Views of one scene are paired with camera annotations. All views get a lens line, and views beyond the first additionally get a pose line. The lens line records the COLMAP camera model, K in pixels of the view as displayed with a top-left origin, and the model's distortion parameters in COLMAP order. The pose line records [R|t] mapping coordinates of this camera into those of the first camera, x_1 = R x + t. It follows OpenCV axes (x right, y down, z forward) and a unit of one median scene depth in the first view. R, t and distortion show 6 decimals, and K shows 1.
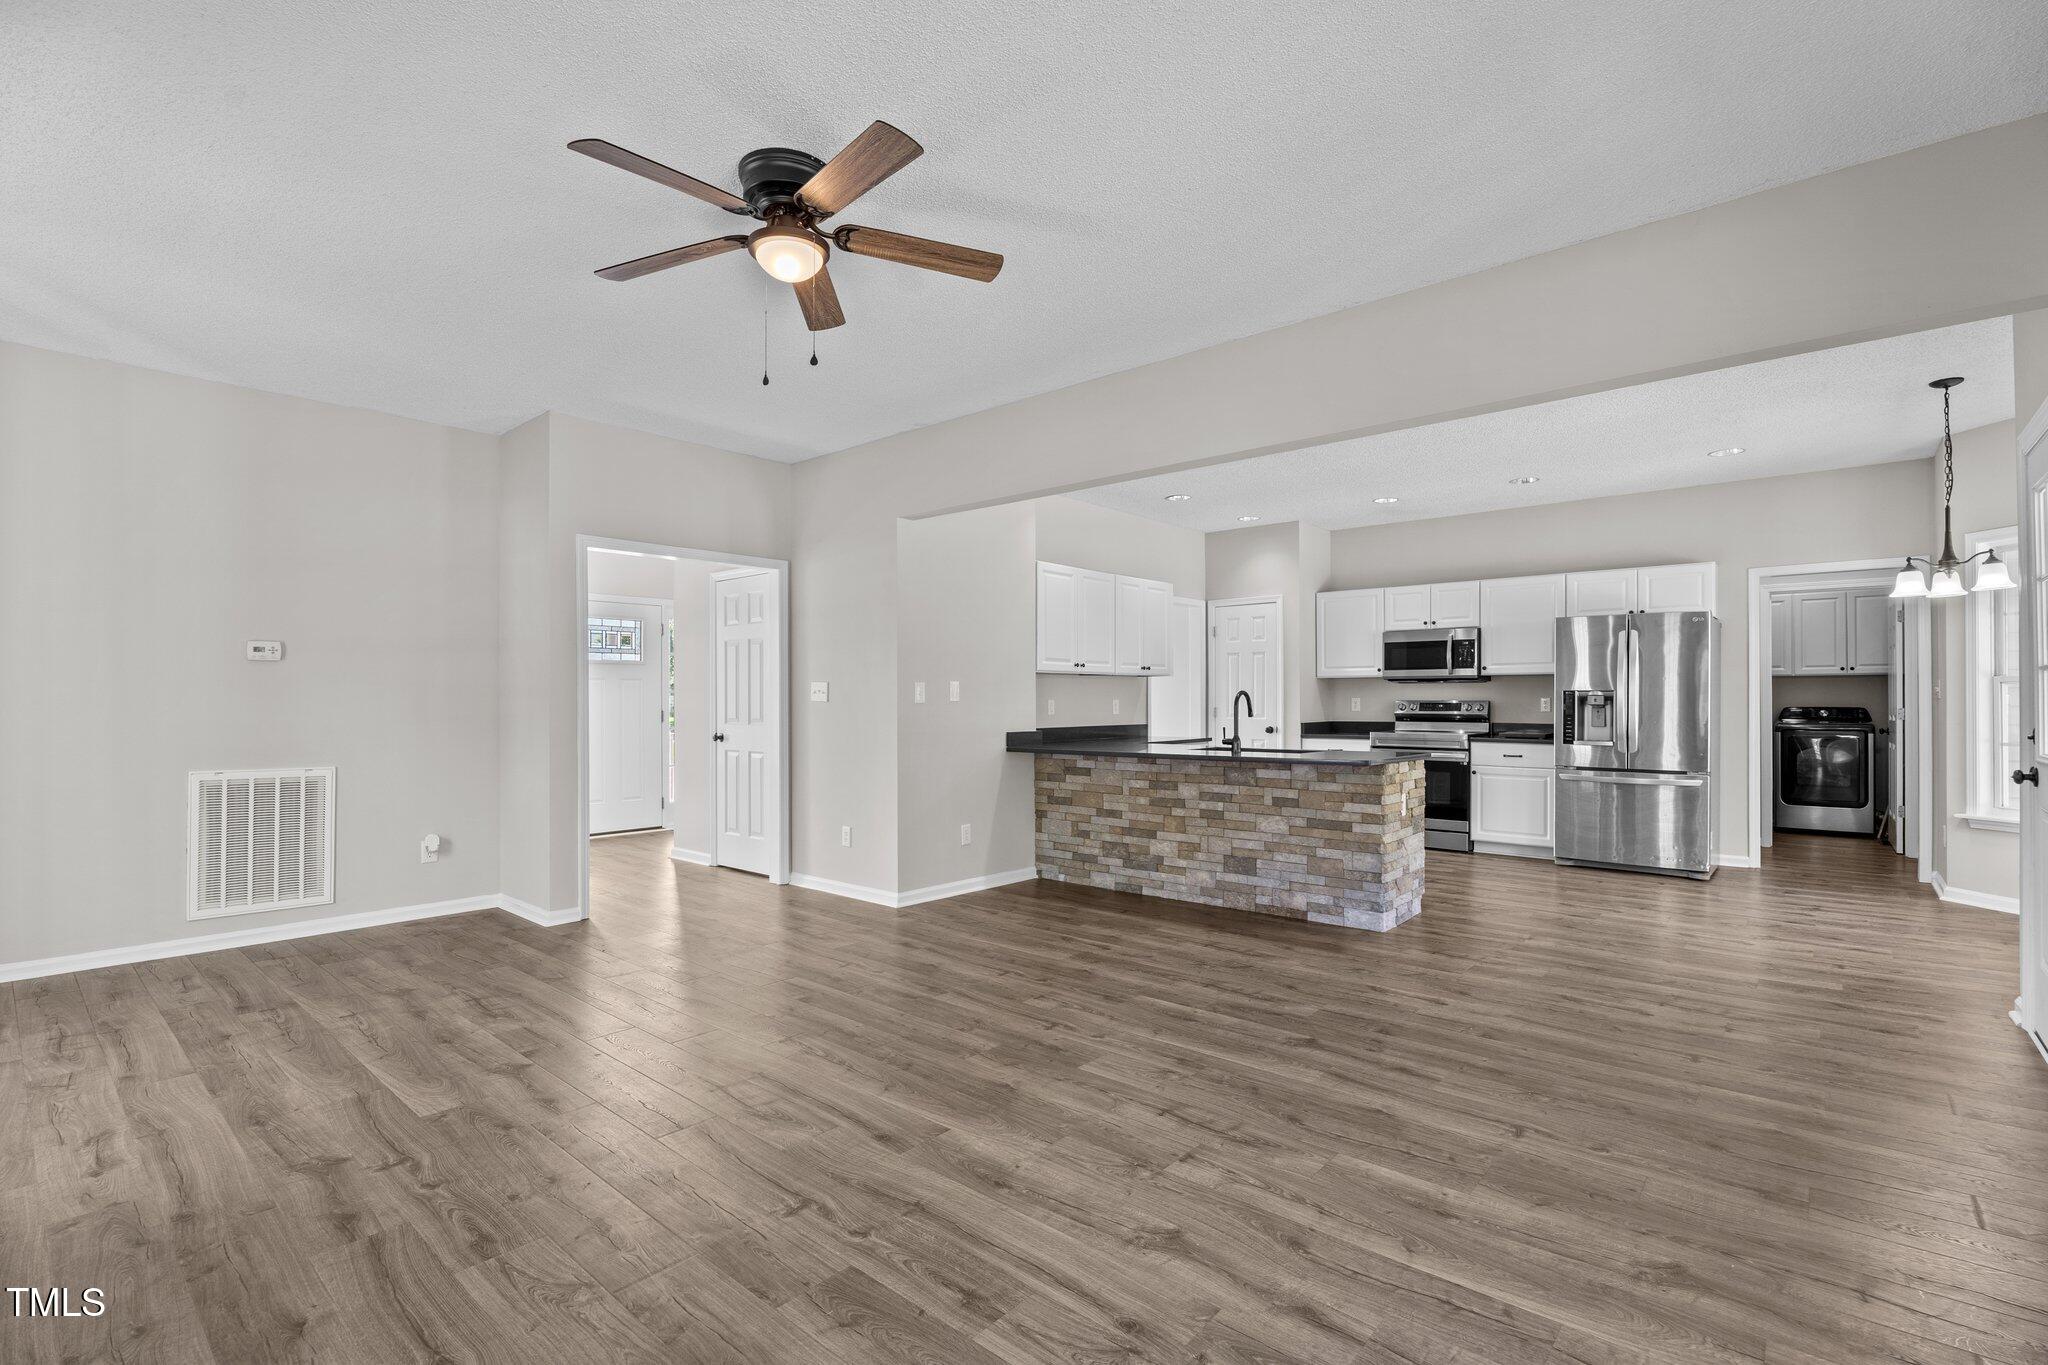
lens RADIAL K [[968.3, 0, 1024.3], [0, 968.3, 698.9], [0, 0, 1]] dist [-0.002215, -0.000187]
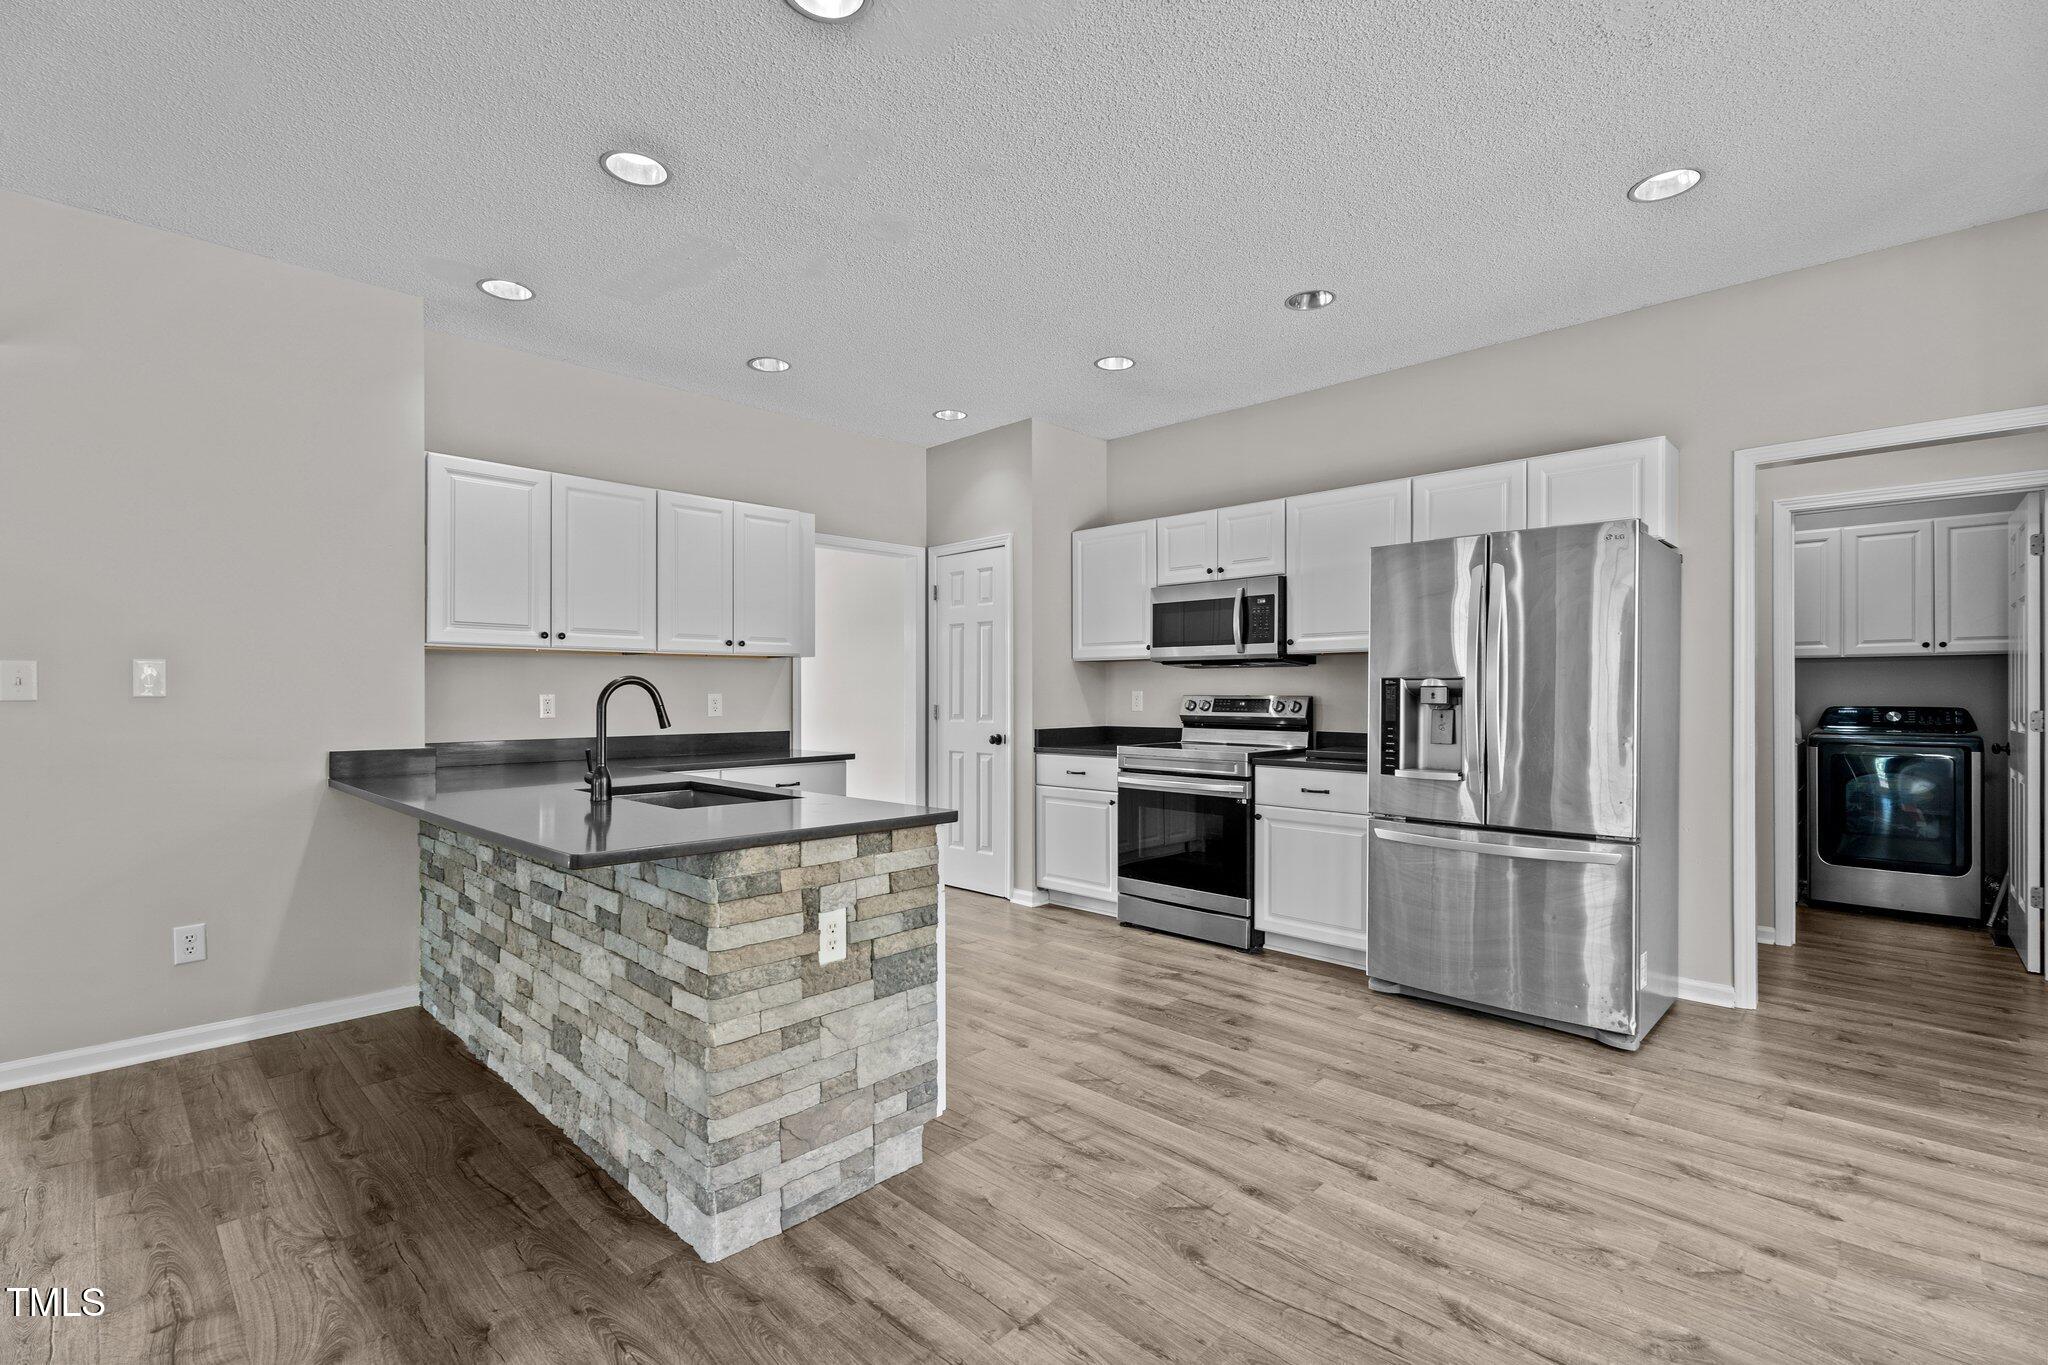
lens RADIAL K [[903.4, 0, 1034.0], [0, 903.4, 721.2], [0, 0, 1]] dist [-0.000180, -0.000019]
pose [[0.997268, 0.003647, -0.073782, 0.346484], [-0.001275, 0.999482, 0.032169, -0.000457], [0.073861, -0.031987, 0.996755, 0.413649]]
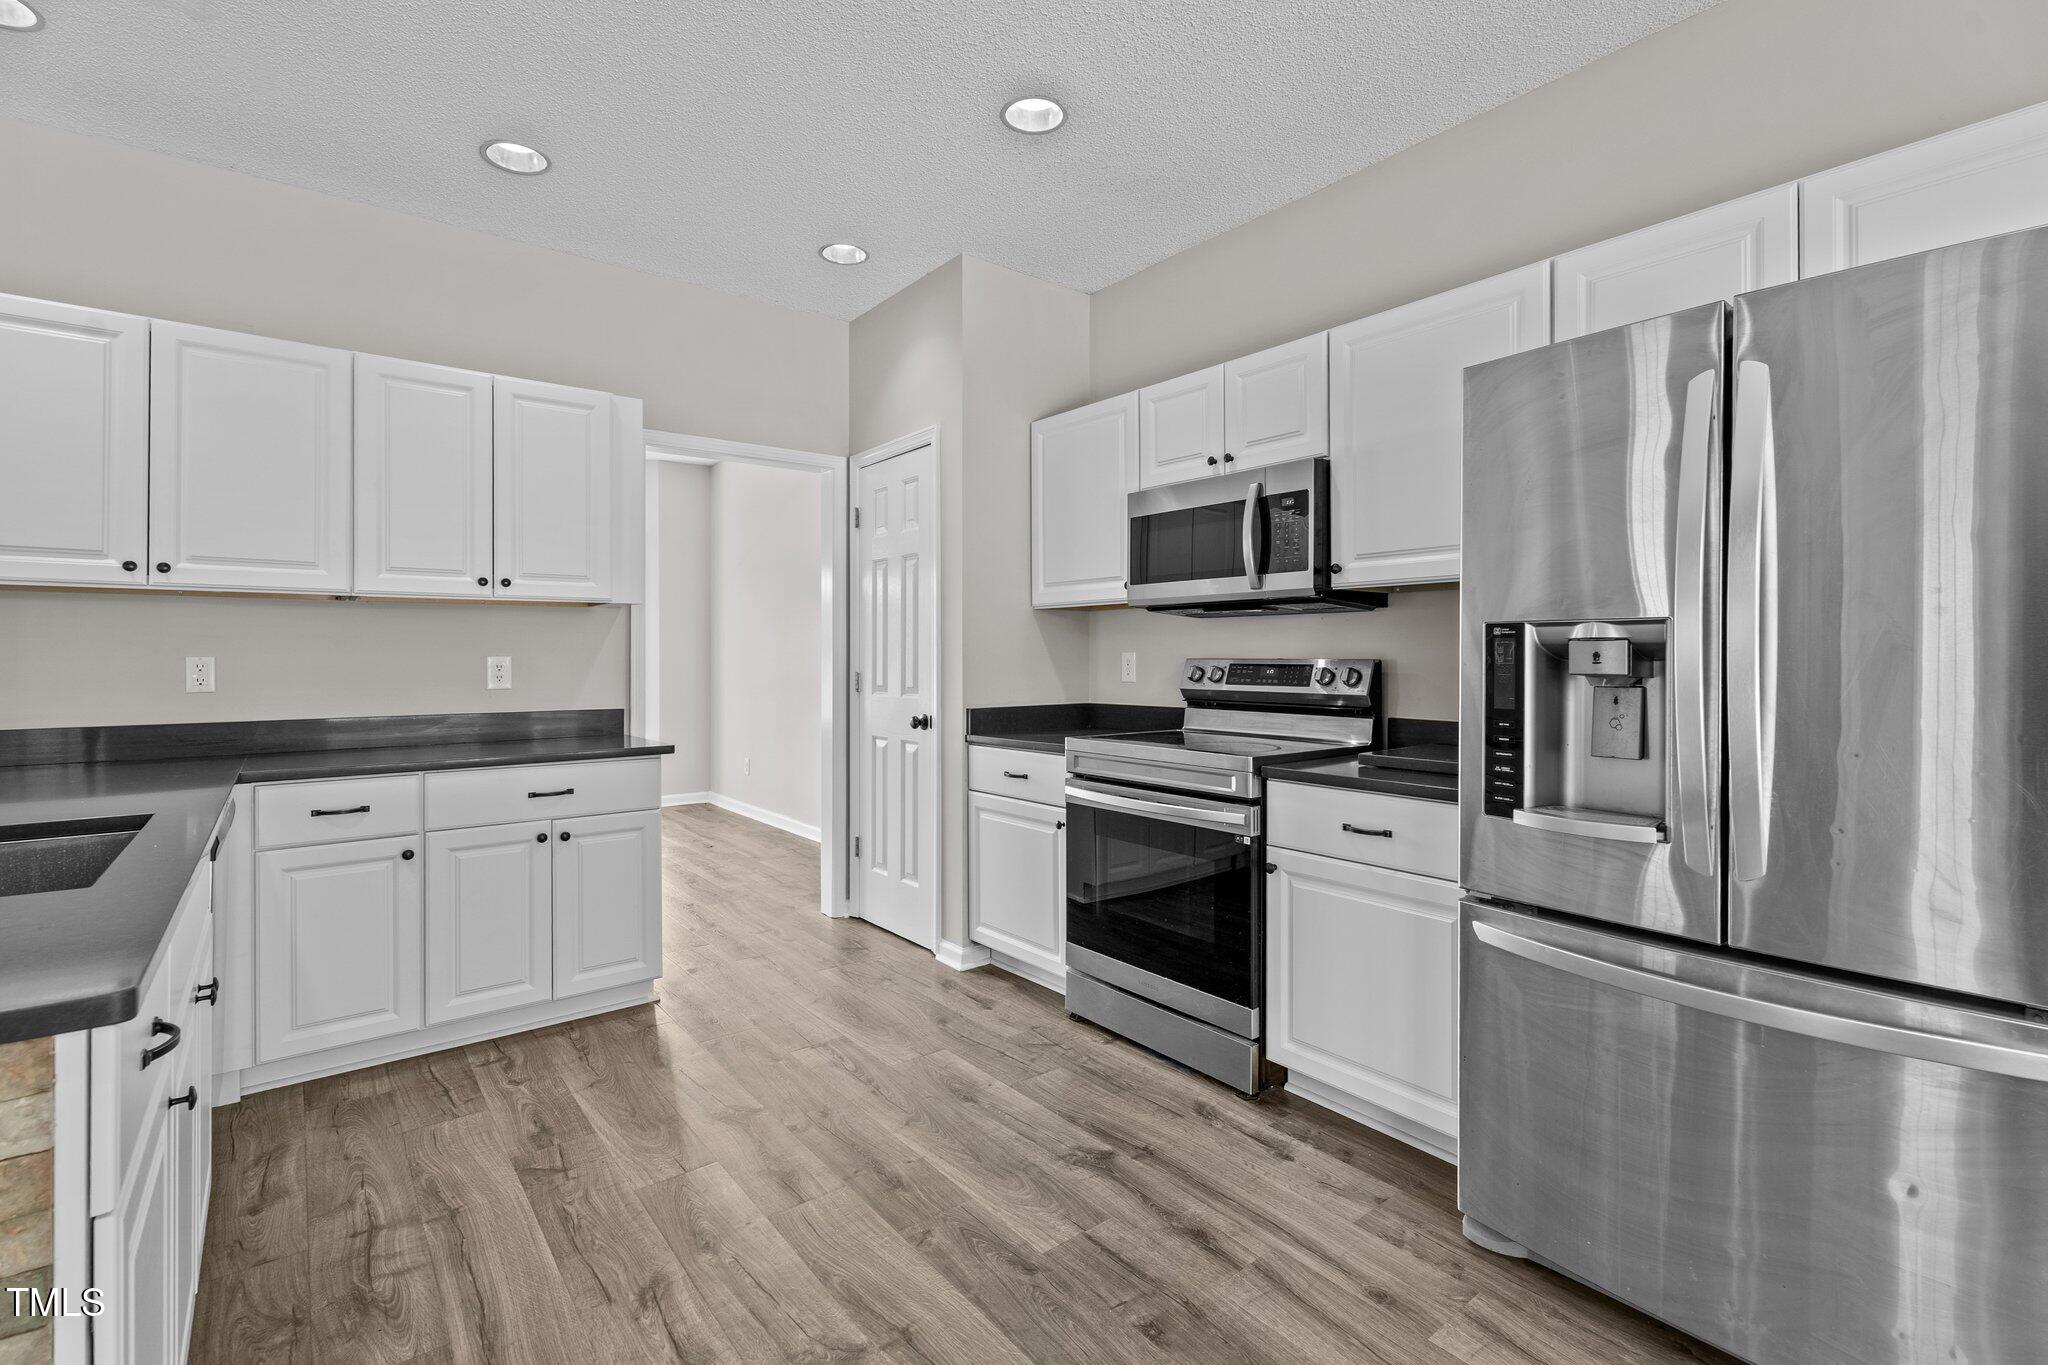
lens RADIAL K [[917.6, 0, 1027.7], [0, 917.6, 671.6], [0, 0, 1]] dist [0.001799, 0.000464]
pose [[0.978491, 0.004358, -0.206244, 0.419705], [-0.000995, 0.999865, 0.016408, 0.000758], [0.206288, -0.015850, 0.978363, 0.622811]]
